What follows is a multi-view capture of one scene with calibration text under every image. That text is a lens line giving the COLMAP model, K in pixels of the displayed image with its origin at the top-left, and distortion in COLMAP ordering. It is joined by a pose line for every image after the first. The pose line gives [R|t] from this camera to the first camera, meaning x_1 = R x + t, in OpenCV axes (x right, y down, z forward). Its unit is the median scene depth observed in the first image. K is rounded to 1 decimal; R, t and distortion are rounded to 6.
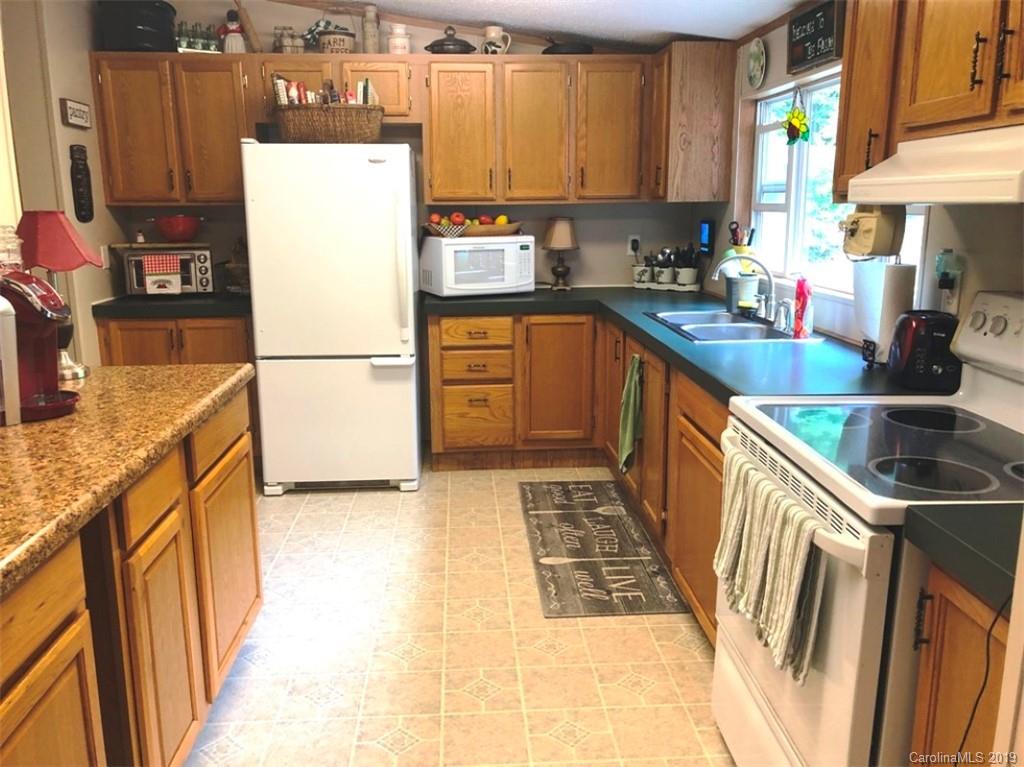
lens RADIAL K [[825.4, 0, 512.0], [0, 825.4, 383.5], [0, 0, 1]] dist [0.099282, -0.151708]
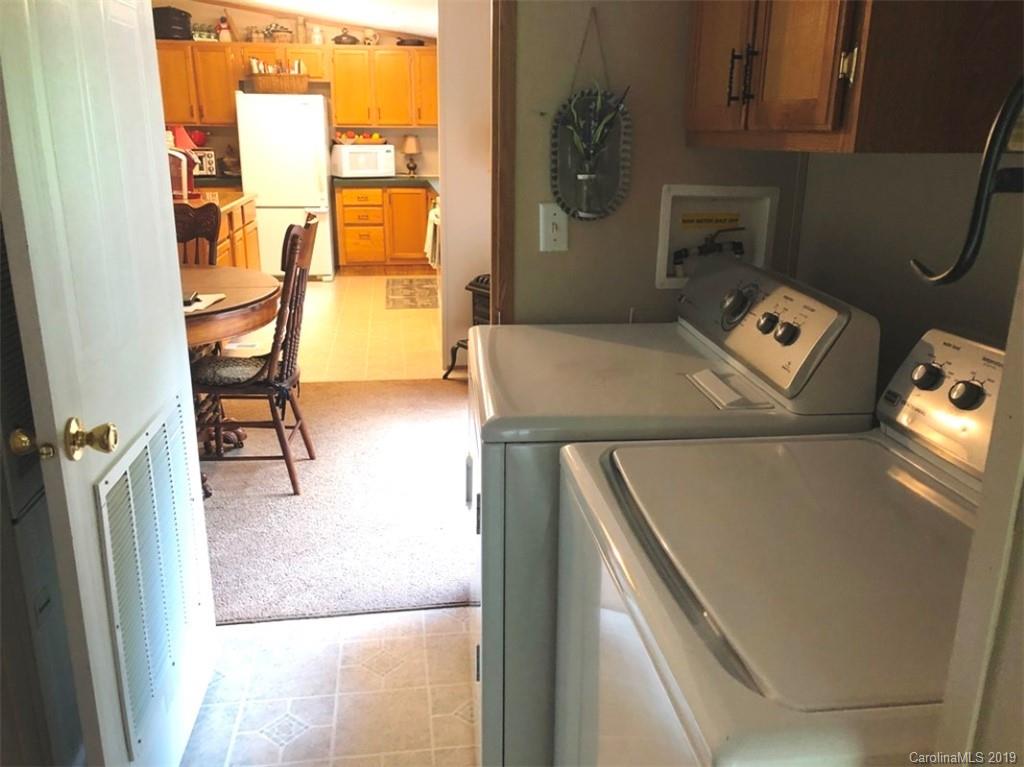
lens RADIAL K [[835.9, 0, 517.0], [0, 835.9, 383.6], [0, 0, 1]] dist [0.021761, -0.019459]
pose [[0.996422, -0.010786, 0.083828, 0.140551], [0.004132, 0.996854, 0.079149, 0.206851], [-0.084418, -0.078519, 0.993332, -0.927595]]
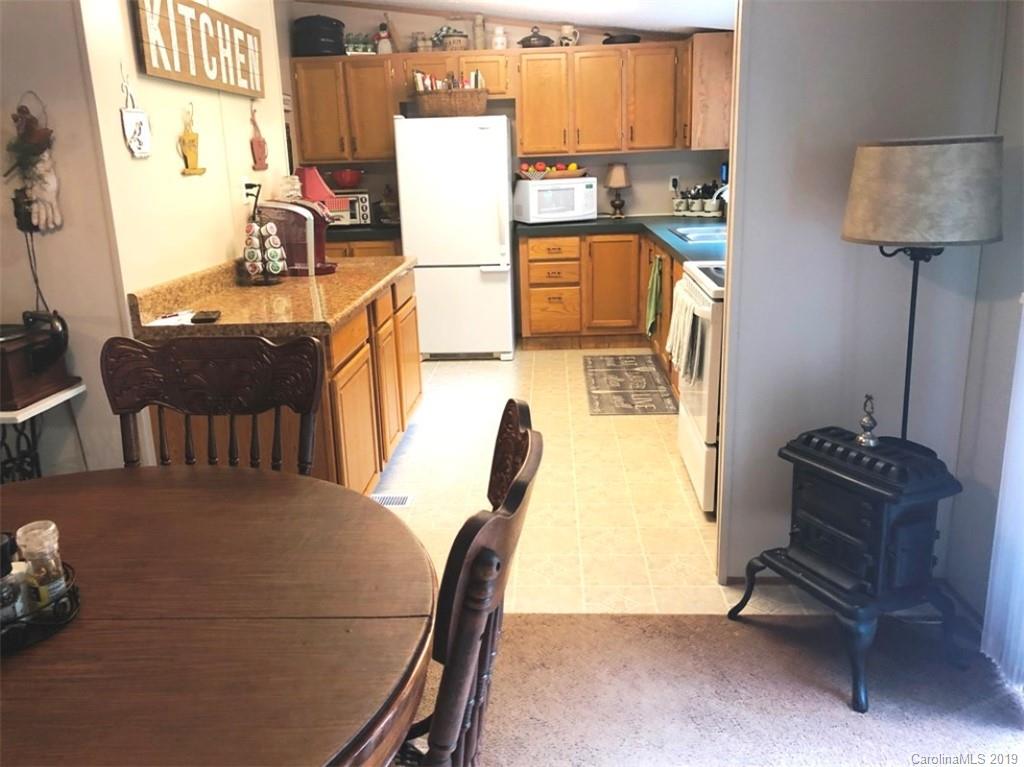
lens RADIAL K [[839.9, 0, 512.0], [0, 839.9, 383.5], [0, 0, 1]] dist [0.076665, -0.169328]
pose [[0.993380, 0.003847, -0.114807, 0.051098], [0.002315, 0.998565, 0.053494, 0.089280], [0.114848, -0.053406, 0.991946, -0.431307]]
